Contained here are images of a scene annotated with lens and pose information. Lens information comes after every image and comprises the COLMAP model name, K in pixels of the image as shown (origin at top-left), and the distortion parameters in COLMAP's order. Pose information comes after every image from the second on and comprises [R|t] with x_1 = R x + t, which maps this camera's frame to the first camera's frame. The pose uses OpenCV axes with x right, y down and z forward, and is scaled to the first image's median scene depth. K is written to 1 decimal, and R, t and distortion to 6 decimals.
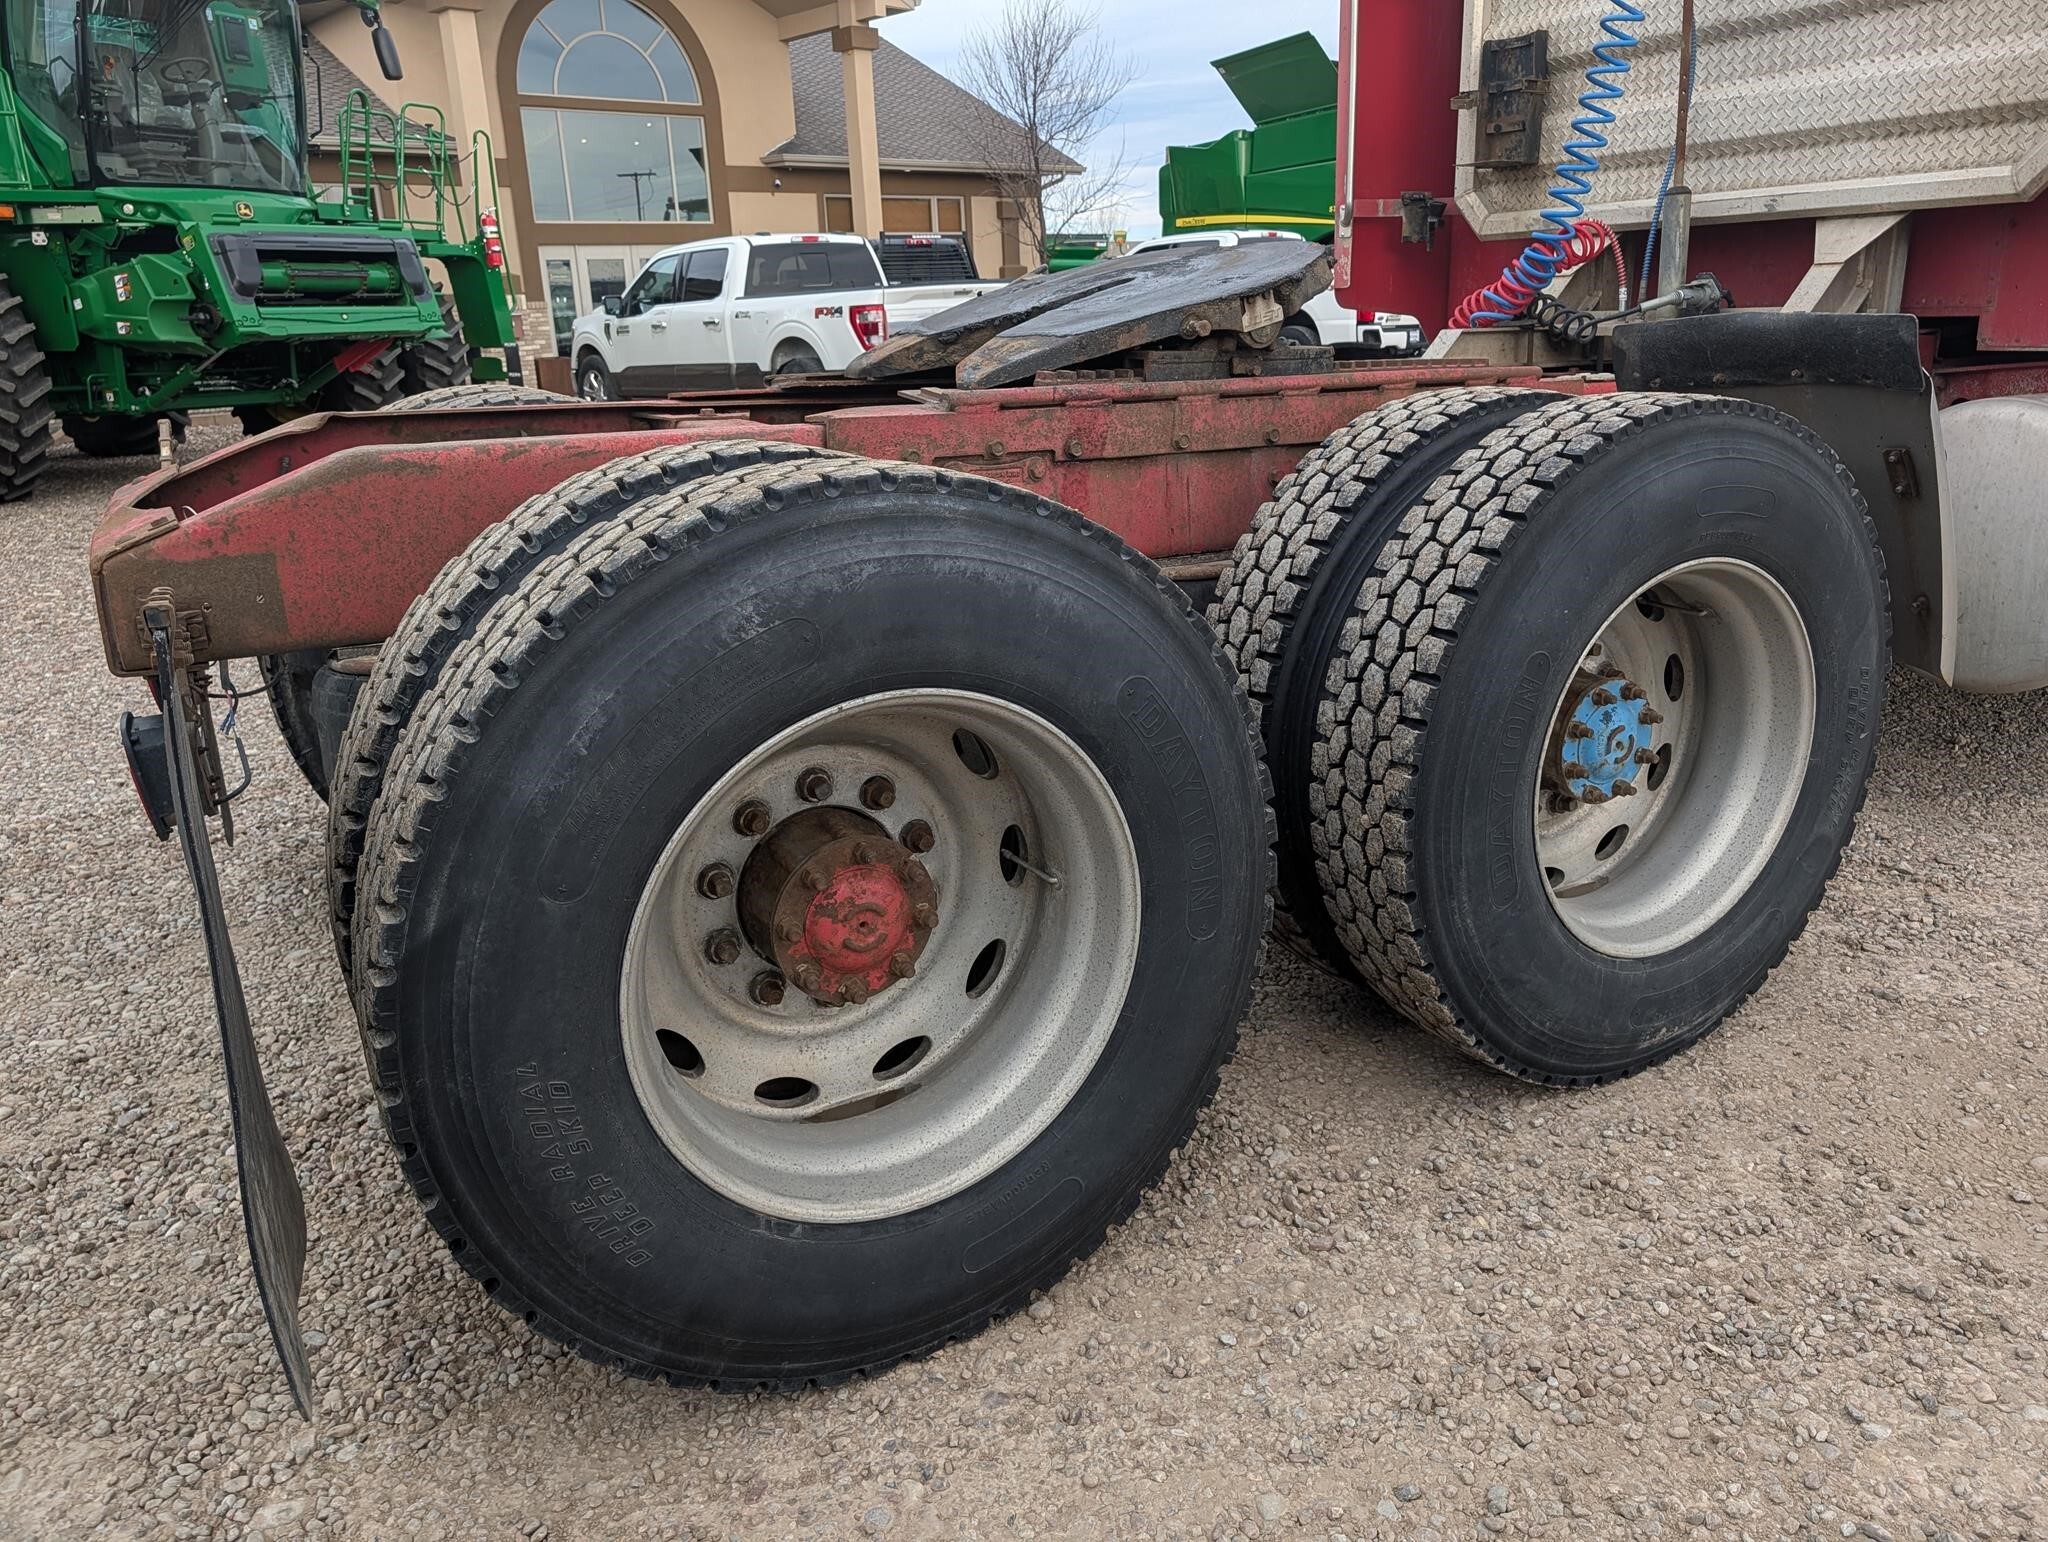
lens RADIAL K [[1496.2, 0, 1000.3], [0, 1496.2, 743.5], [0, 0, 1]] dist [0.010528, -0.010659]
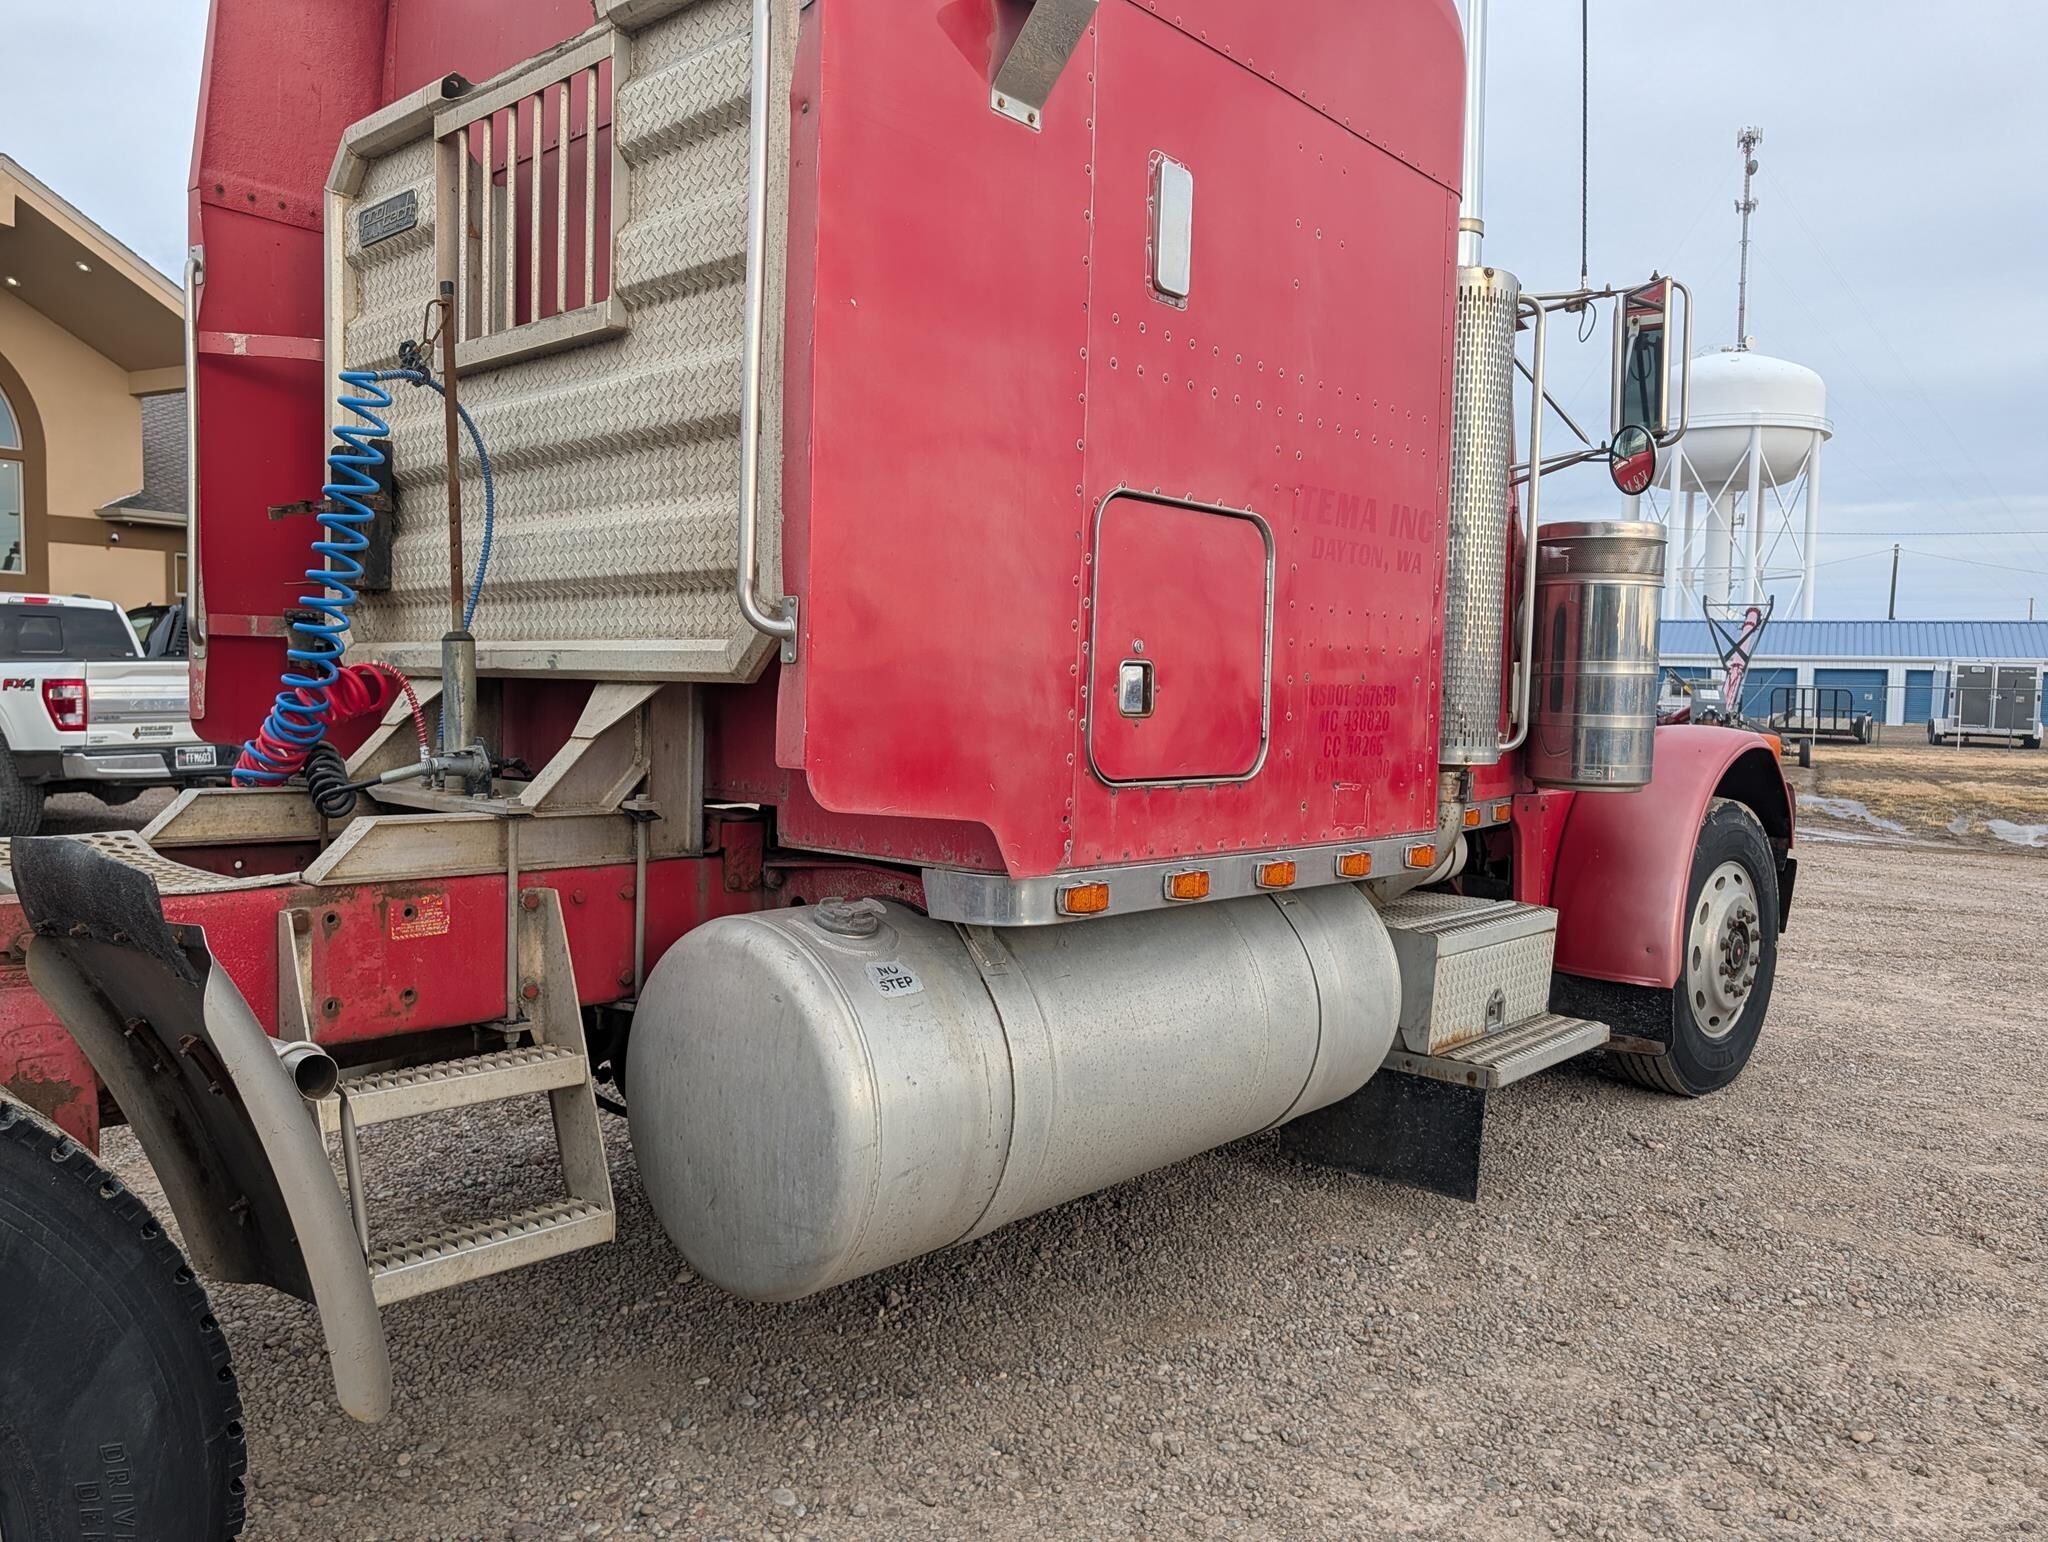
lens RADIAL K [[1478.8, 0, 1024.0], [0, 1478.8, 771.0], [0, 0, 1]] dist [-0.005823, -0.002572]
pose [[0.939023, 0.034864, 0.342083, 0.543642], [0.043748, 0.974649, -0.219421, -0.128050], [-0.341061, 0.221007, 0.913692, 0.216094]]
